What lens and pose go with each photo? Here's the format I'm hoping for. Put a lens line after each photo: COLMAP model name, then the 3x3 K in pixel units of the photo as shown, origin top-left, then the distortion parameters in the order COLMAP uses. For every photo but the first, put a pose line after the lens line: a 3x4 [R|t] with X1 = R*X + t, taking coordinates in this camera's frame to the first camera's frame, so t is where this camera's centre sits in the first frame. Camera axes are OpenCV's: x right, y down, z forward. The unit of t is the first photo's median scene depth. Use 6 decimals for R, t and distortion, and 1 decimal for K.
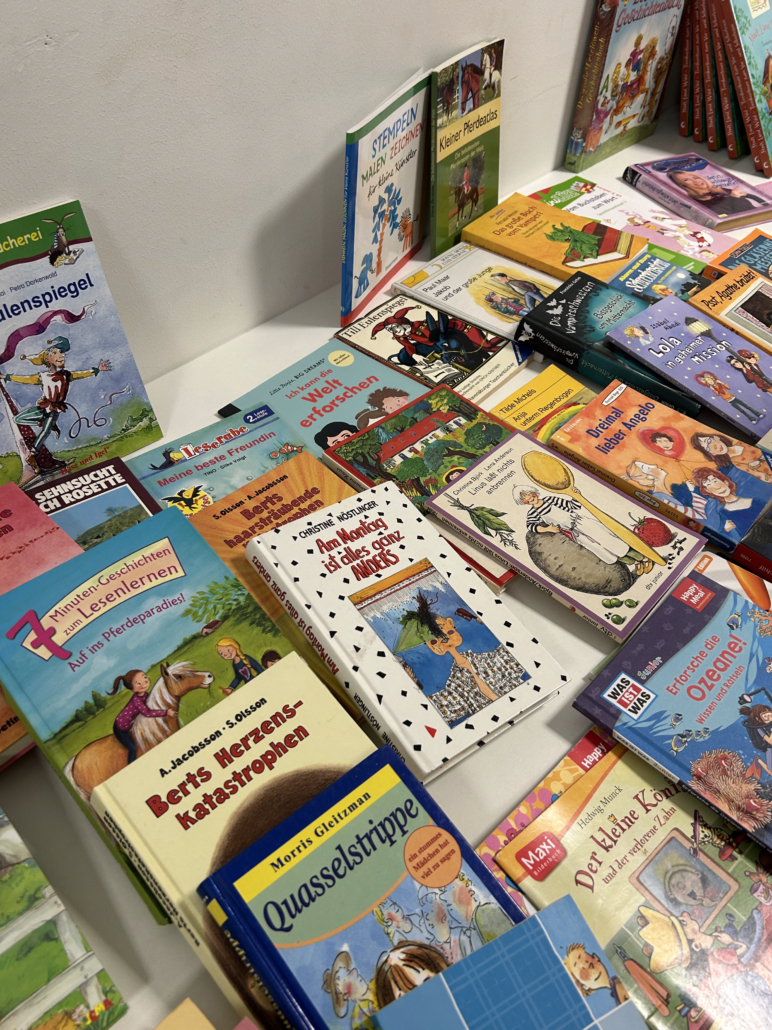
lens RADIAL K [[852.6, 0, 386.0], [0, 852.6, 515.0], [0, 0, 1]] dist [0.061880, -0.071275]
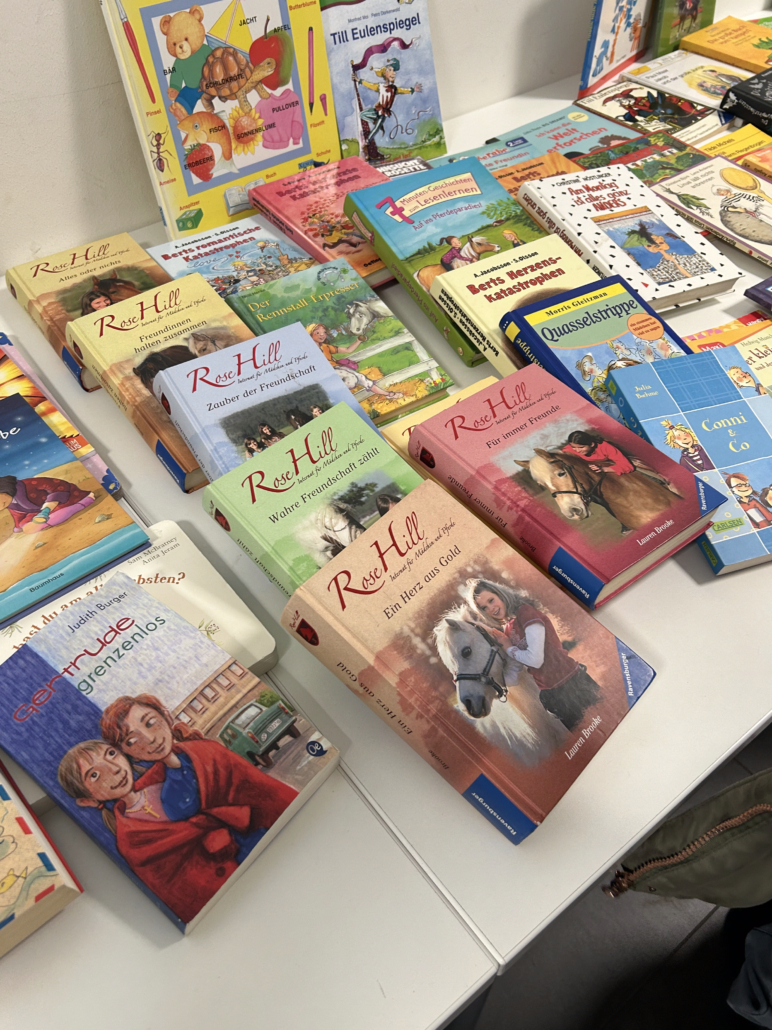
lens RADIAL K [[852.6, 0, 386.0], [0, 852.6, 515.0], [0, 0, 1]] dist [0.061880, -0.071275]
pose [[0.981961, 0.103655, -0.158137, -0.090073], [-0.097920, 0.994236, 0.043657, 0.502271], [0.161751, -0.027385, 0.986452, -0.453111]]
